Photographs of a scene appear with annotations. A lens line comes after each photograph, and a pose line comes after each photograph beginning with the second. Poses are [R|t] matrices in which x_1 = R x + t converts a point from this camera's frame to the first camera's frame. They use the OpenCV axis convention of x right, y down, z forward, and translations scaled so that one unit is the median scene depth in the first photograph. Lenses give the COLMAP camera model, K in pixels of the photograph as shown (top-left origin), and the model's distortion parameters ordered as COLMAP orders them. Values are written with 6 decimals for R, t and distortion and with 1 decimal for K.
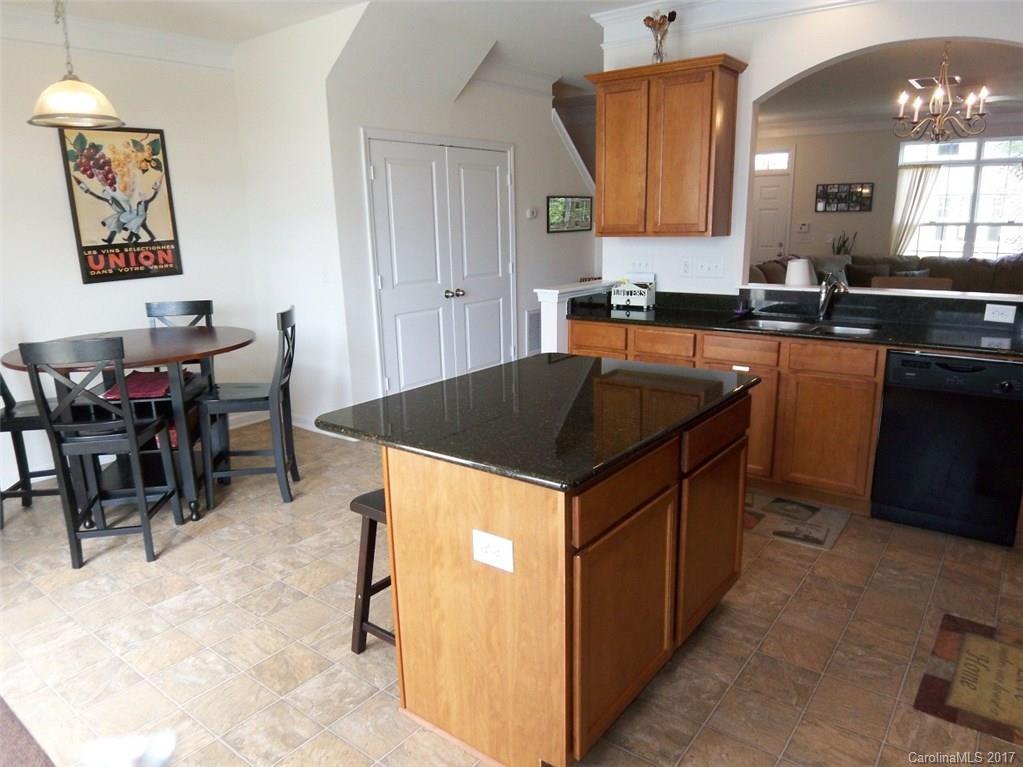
lens RADIAL K [[682.5, 0, 511.7], [0, 682.5, 384.1], [0, 0, 1]] dist [-0.037665, -0.010431]
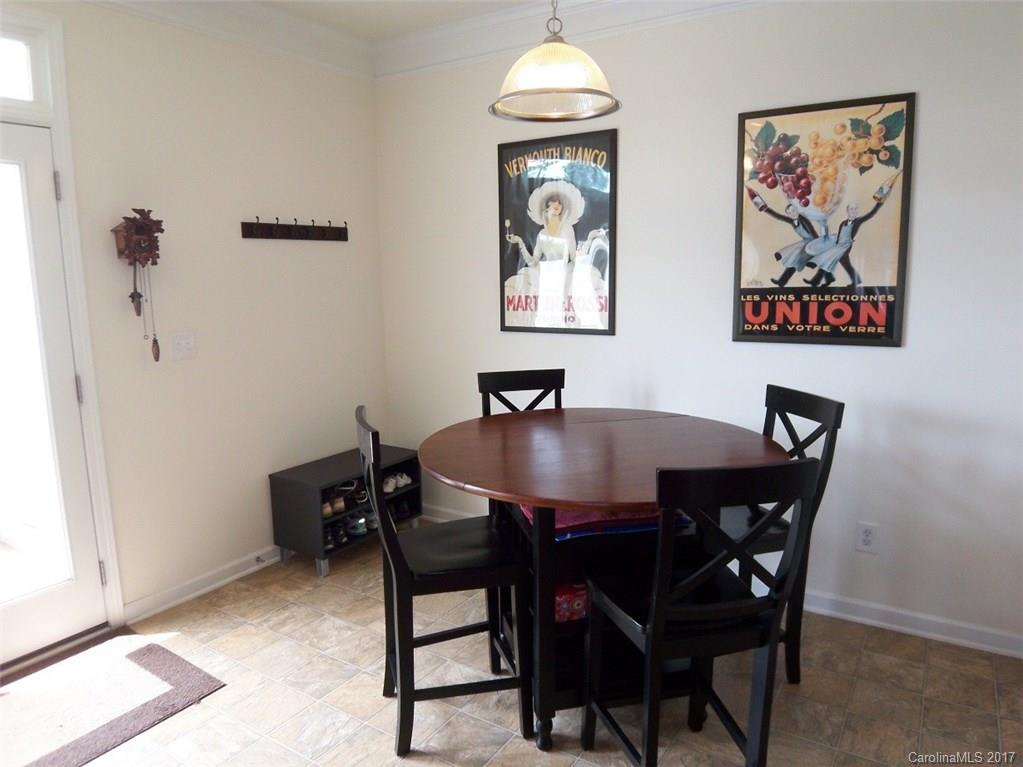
lens RADIAL K [[682.5, 0, 510.9], [0, 682.5, 393.4], [0, 0, 1]] dist [-0.037665, -0.010431]
pose [[0.094111, 0.185177, -0.978188, 0.043320], [-0.232486, 0.959471, 0.159266, -0.151032], [0.968036, 0.212426, 0.133348, 0.669115]]
